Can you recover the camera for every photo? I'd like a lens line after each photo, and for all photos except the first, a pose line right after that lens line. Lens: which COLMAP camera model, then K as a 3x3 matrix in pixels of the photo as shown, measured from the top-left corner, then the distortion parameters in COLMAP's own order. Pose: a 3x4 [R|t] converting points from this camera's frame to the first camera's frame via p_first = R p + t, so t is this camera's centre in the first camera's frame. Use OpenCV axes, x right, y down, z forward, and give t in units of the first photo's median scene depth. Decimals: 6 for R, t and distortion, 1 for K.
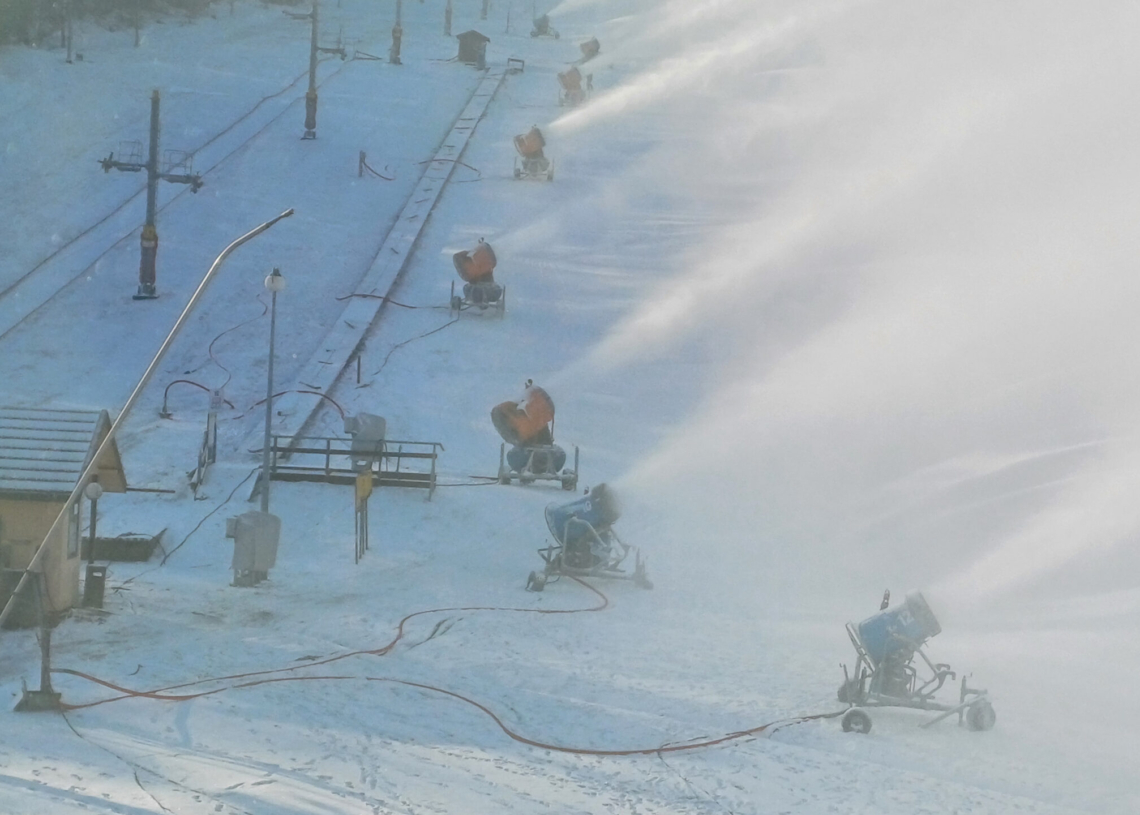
lens RADIAL K [[1077.3, 0, 558.4], [0, 1077.3, 406.1], [0, 0, 1]] dist [0.065721, 0.000000]
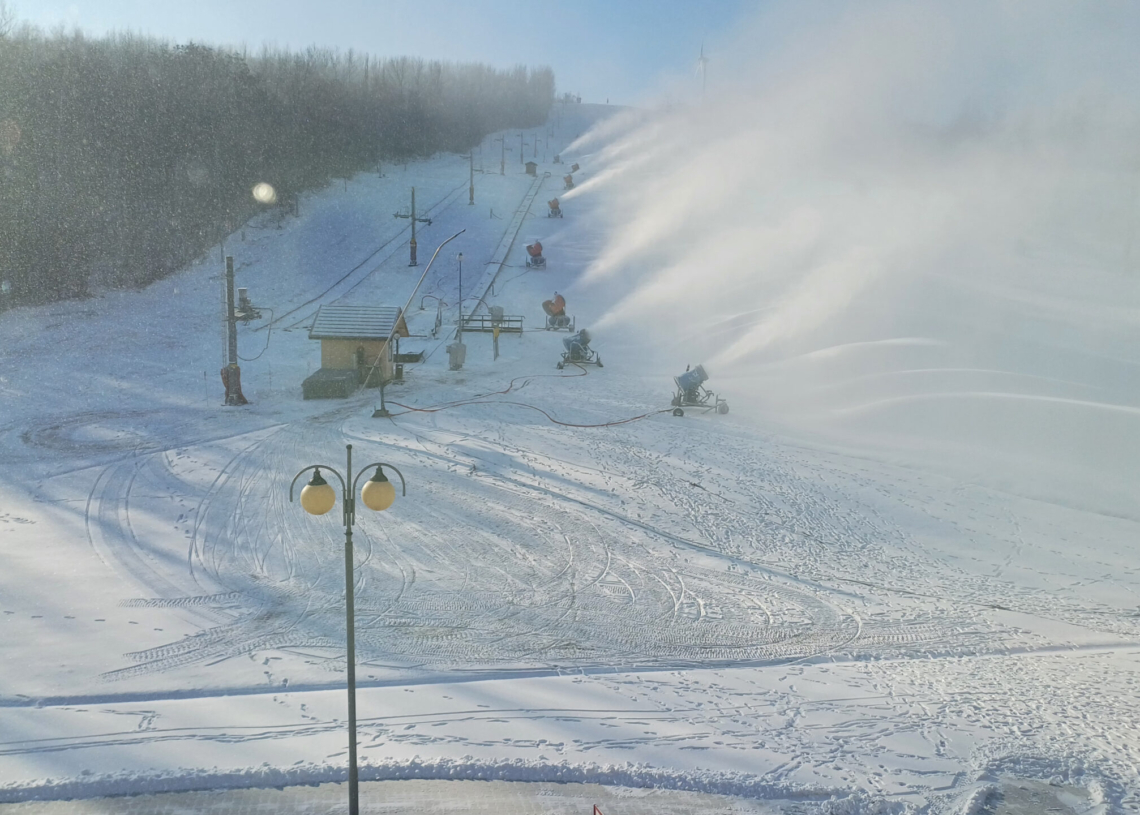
lens RADIAL K [[1077.3, 0, 575.4], [0, 1077.3, 408.8], [0, 0, 1]] dist [0.065721, 0.000000]
pose [[0.999095, -0.031802, 0.028246, -0.062959], [0.026030, 0.982333, 0.185320, -0.233839], [-0.033640, -0.184417, 0.982272, -1.695768]]
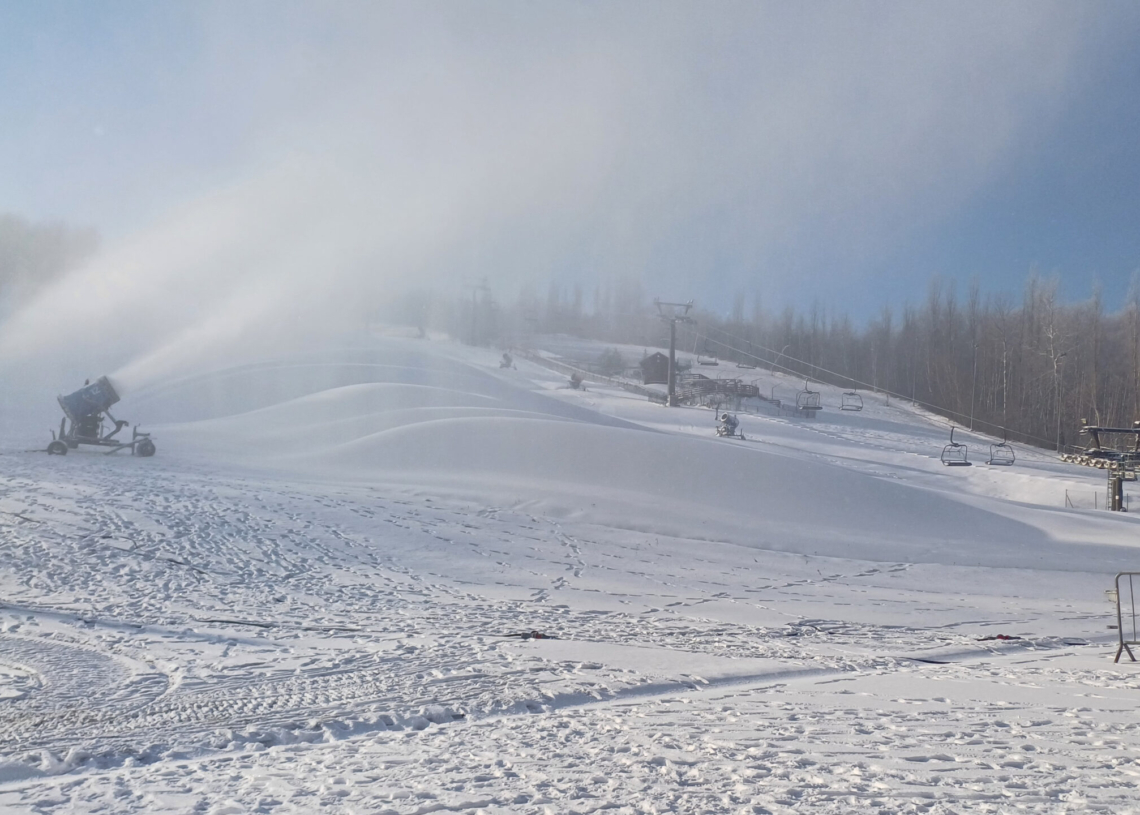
lens RADIAL K [[1077.3, 0, 573.0], [0, 1077.3, 407.1], [0, 0, 1]] dist [0.065721, 0.000000]
pose [[0.916320, -0.008261, 0.400362, 0.324606], [0.001422, 0.999848, 0.017376, 0.193373], [-0.400445, -0.015352, 0.916192, -0.875375]]
